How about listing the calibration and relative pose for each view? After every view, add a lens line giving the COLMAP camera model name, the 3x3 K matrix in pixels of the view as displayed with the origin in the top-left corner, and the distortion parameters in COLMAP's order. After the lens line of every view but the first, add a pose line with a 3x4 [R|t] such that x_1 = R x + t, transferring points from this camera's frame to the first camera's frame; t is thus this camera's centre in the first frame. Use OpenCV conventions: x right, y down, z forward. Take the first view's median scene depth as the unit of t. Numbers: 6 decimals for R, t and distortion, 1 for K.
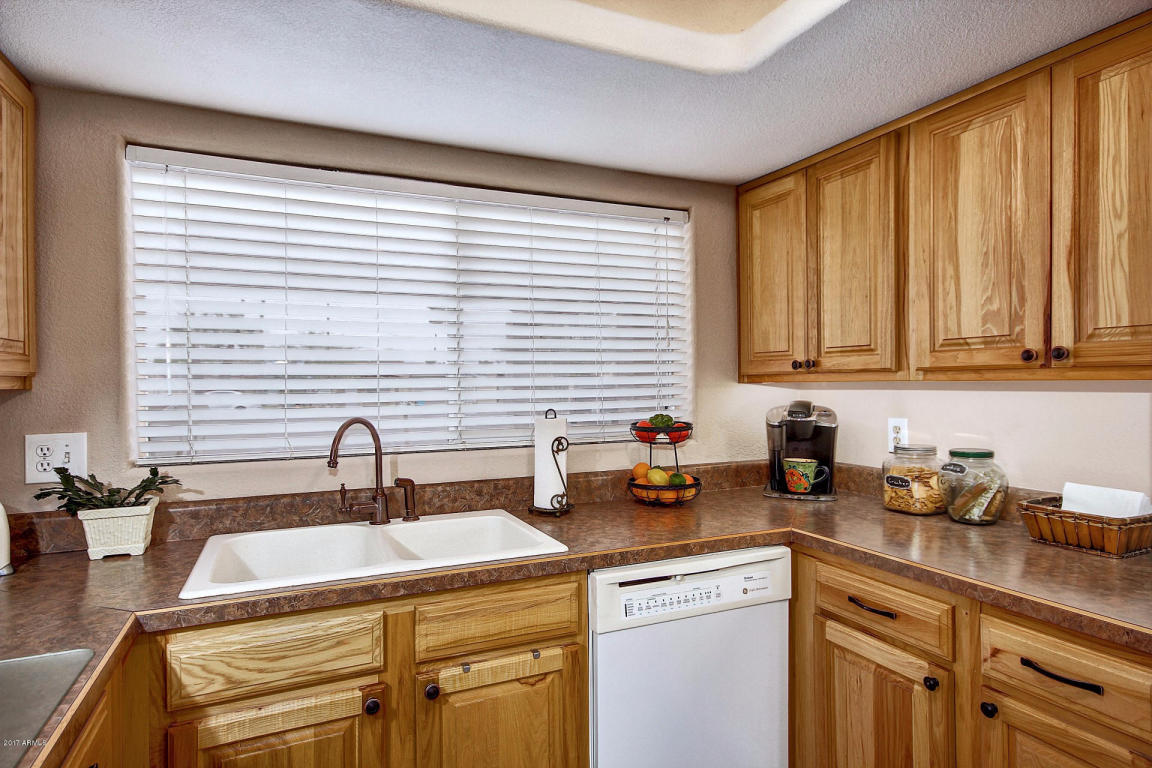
lens RADIAL K [[641.5, 0, 575.9], [0, 641.5, 387.3], [0, 0, 1]] dist [0.012405, 0.001609]
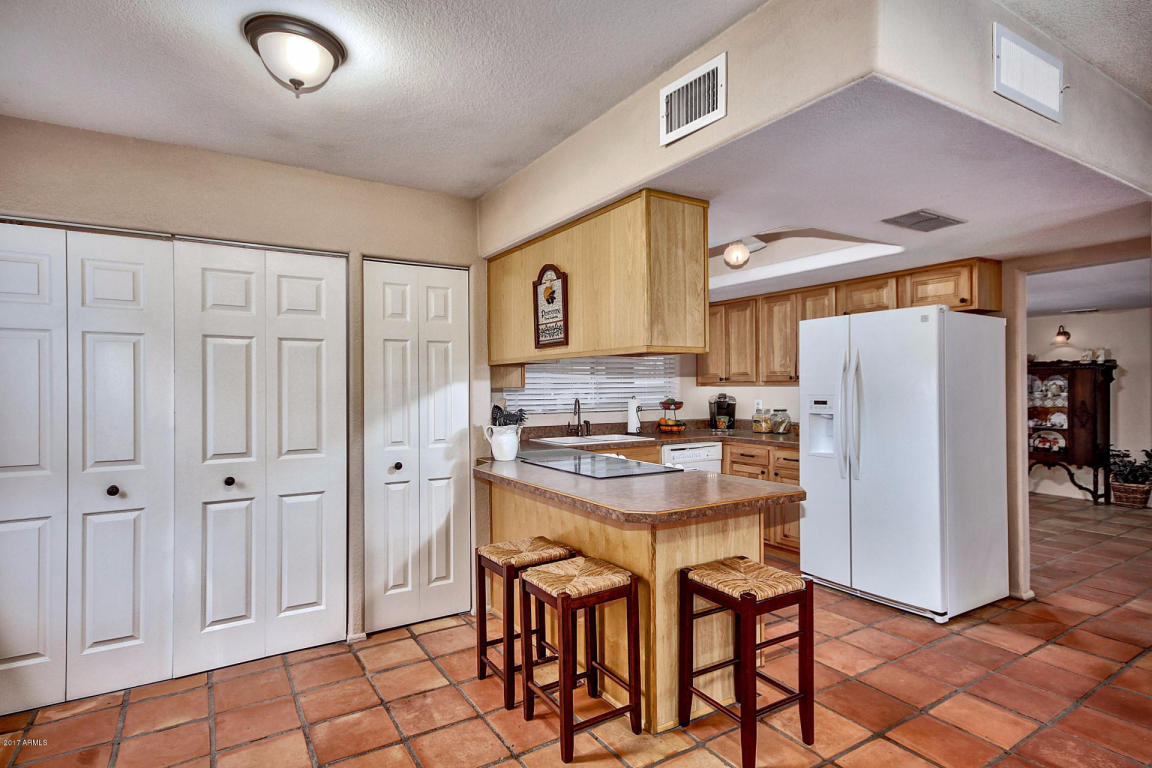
lens RADIAL K [[609.4, 0, 579.3], [0, 609.4, 386.6], [0, 0, 1]] dist [0.017869, 0.001251]
pose [[0.989882, -0.001020, 0.141889, -0.598977], [0.002232, 0.999962, -0.008388, 0.014926], [-0.141875, 0.008620, 0.989847, -1.418743]]
